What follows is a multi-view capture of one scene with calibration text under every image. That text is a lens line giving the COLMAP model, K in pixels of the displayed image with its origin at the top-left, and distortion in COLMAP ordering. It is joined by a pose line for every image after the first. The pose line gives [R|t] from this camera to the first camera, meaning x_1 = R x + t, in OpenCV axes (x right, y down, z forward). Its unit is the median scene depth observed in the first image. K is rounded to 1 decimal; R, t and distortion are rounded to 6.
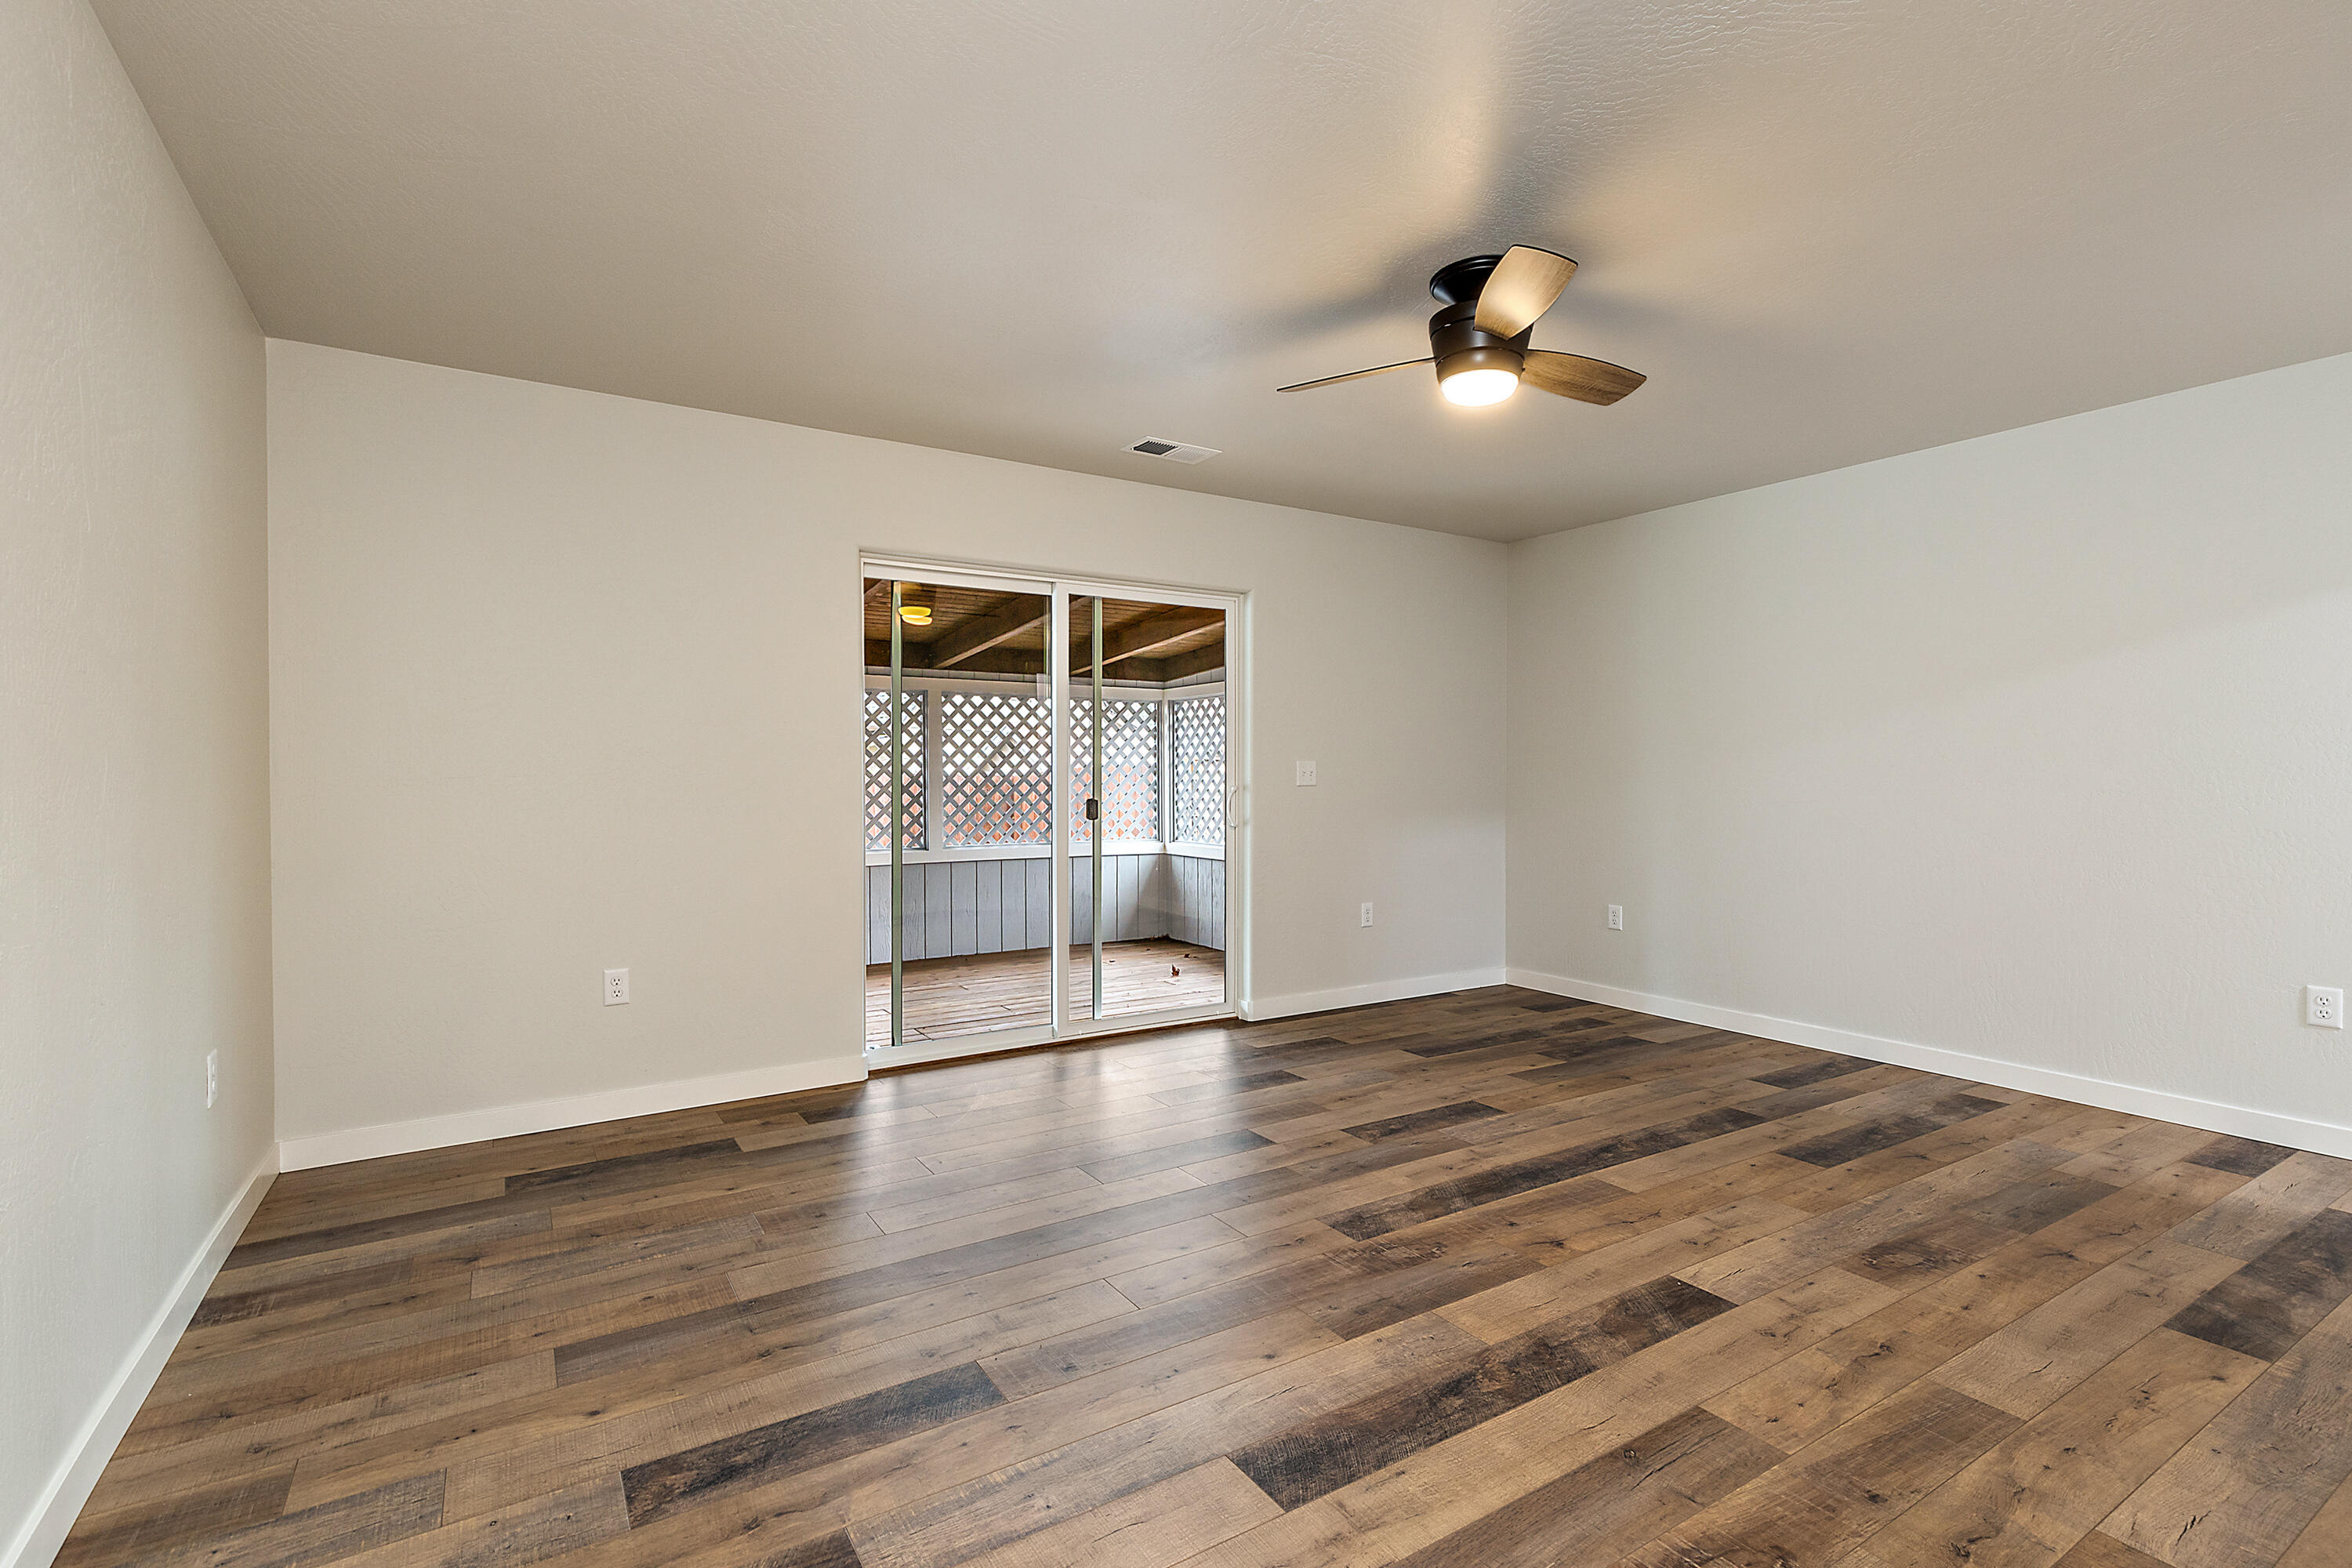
lens RADIAL K [[1068.7, 0, 1177.4], [0, 1068.7, 778.1], [0, 0, 1]] dist [0.006897, -0.000202]
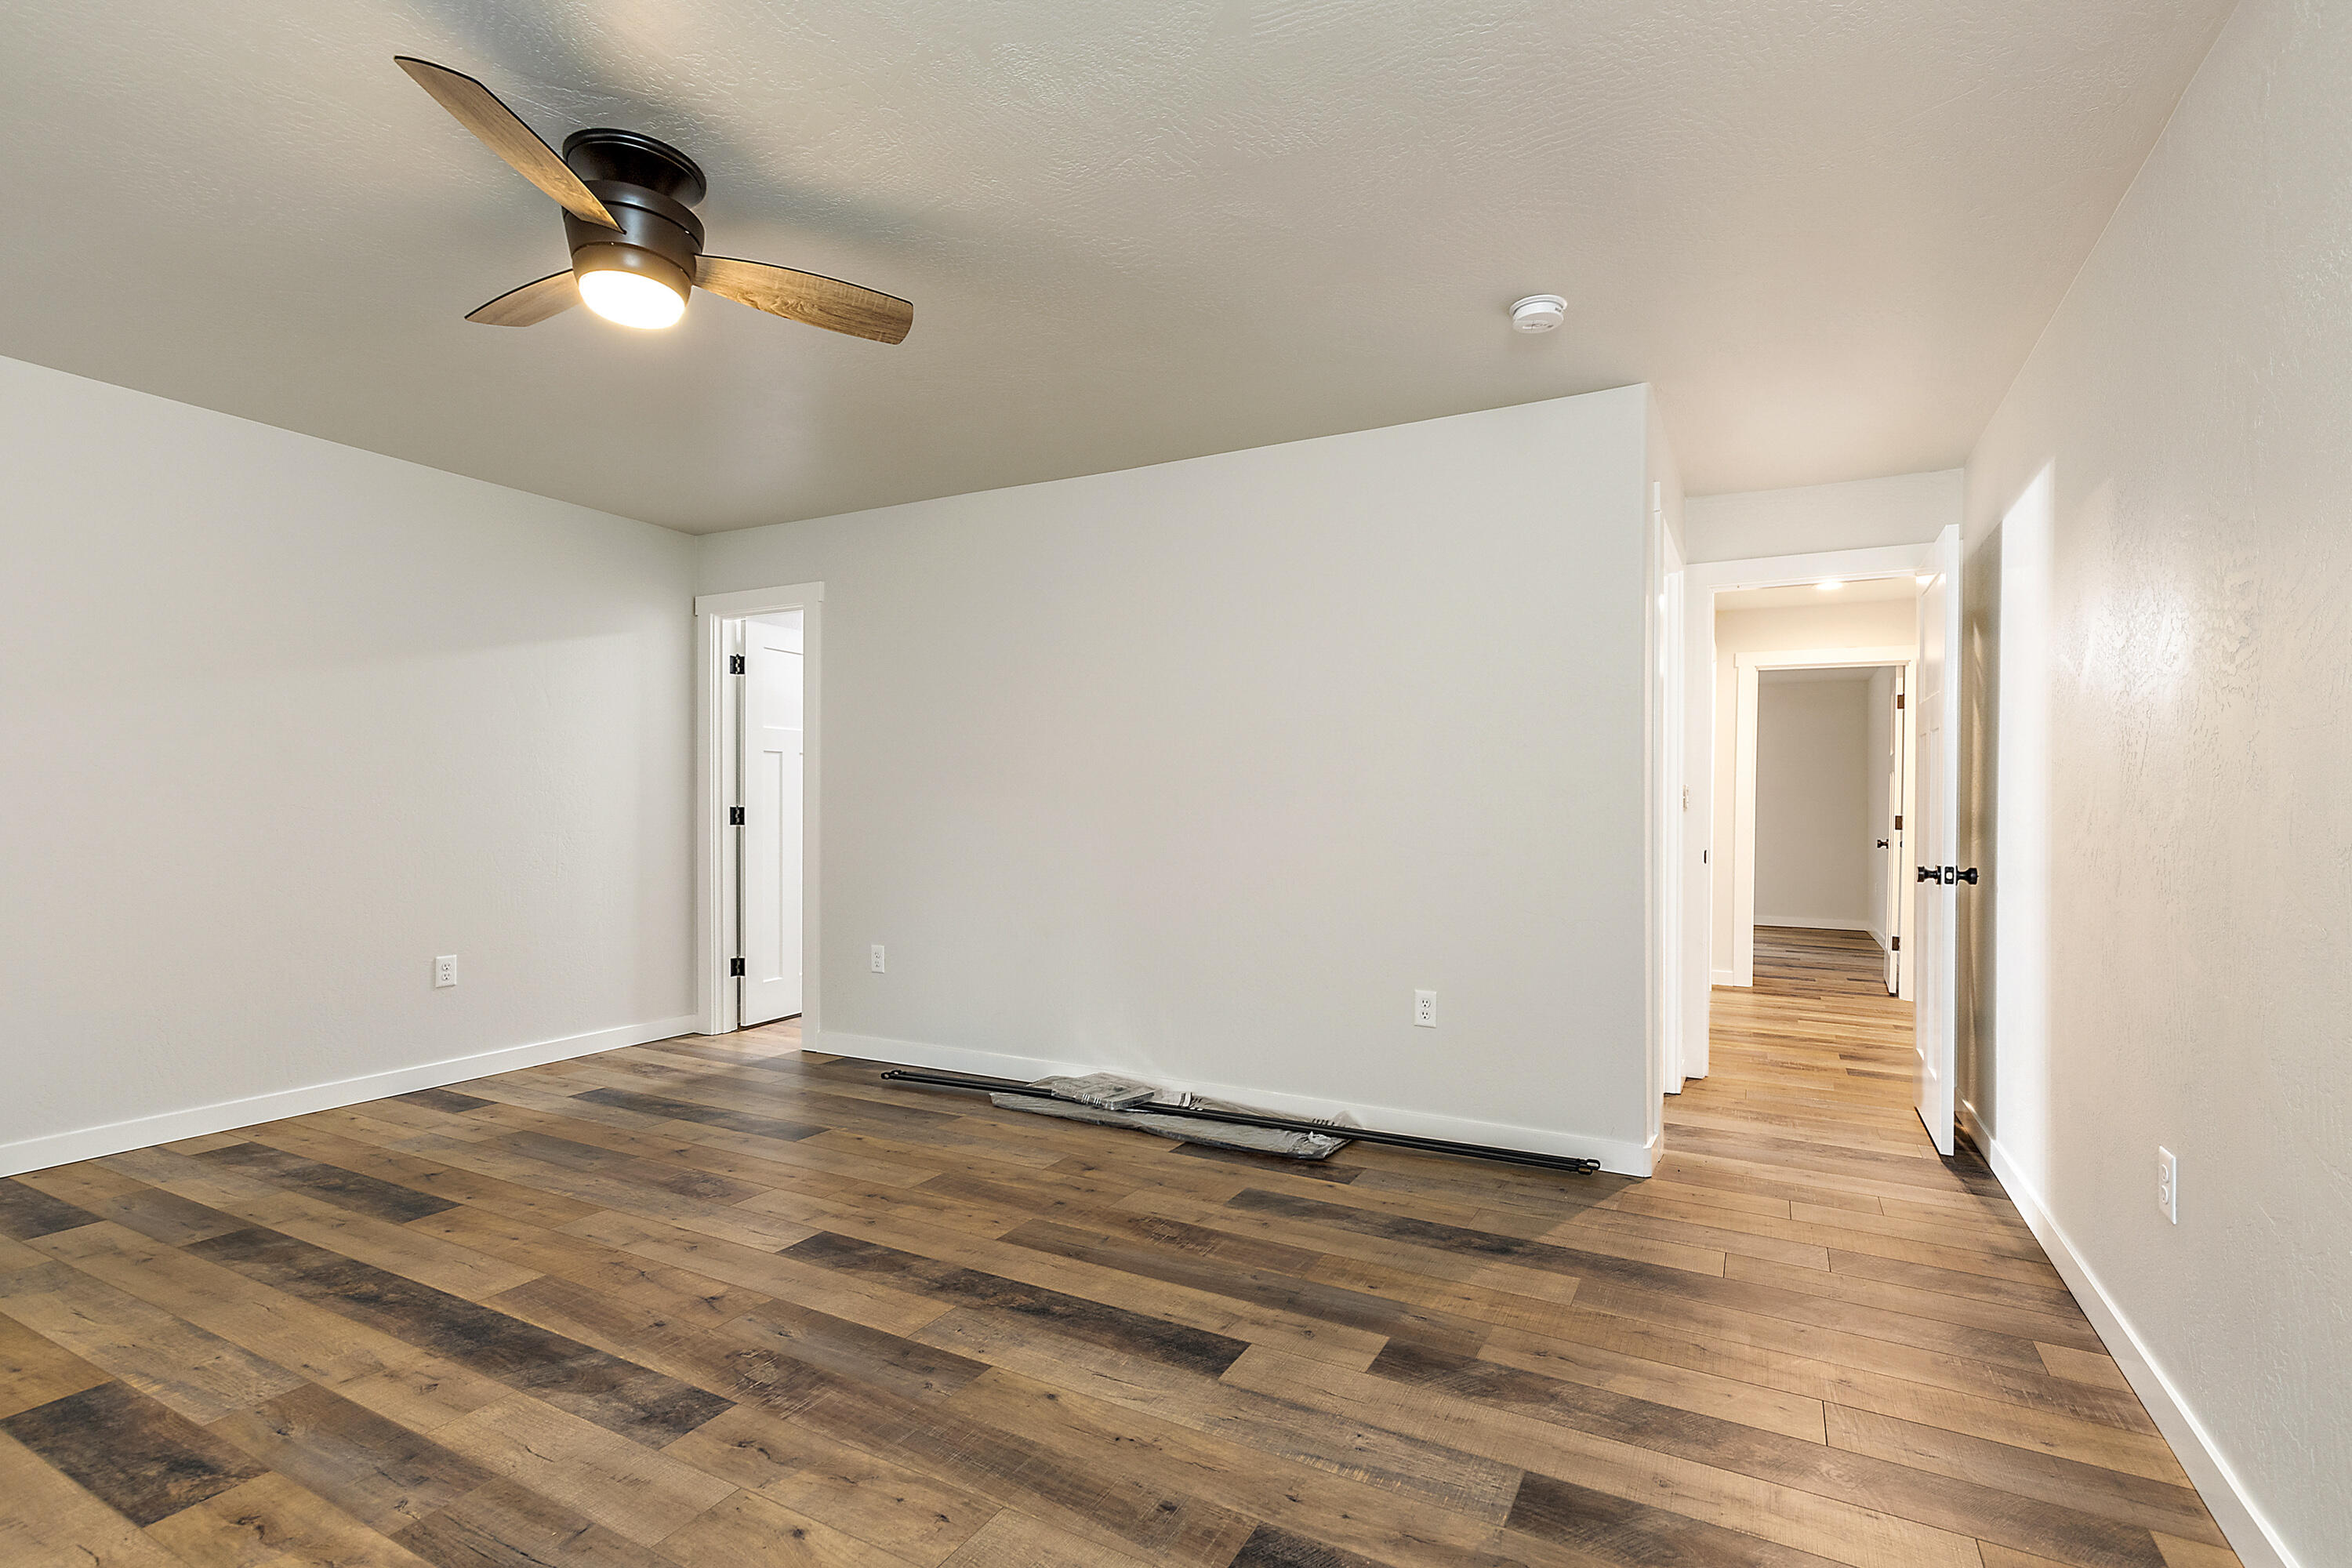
lens RADIAL K [[1112.2, 0, 1181.3], [0, 1112.2, 819.9], [0, 0, 1]] dist [0.003683, 0.000030]
pose [[-0.499374, -0.015678, 0.866245, -0.618424], [-0.007061, 0.999877, 0.014026, 0.005880], [-0.866358, 0.000888, -0.499423, 1.042197]]
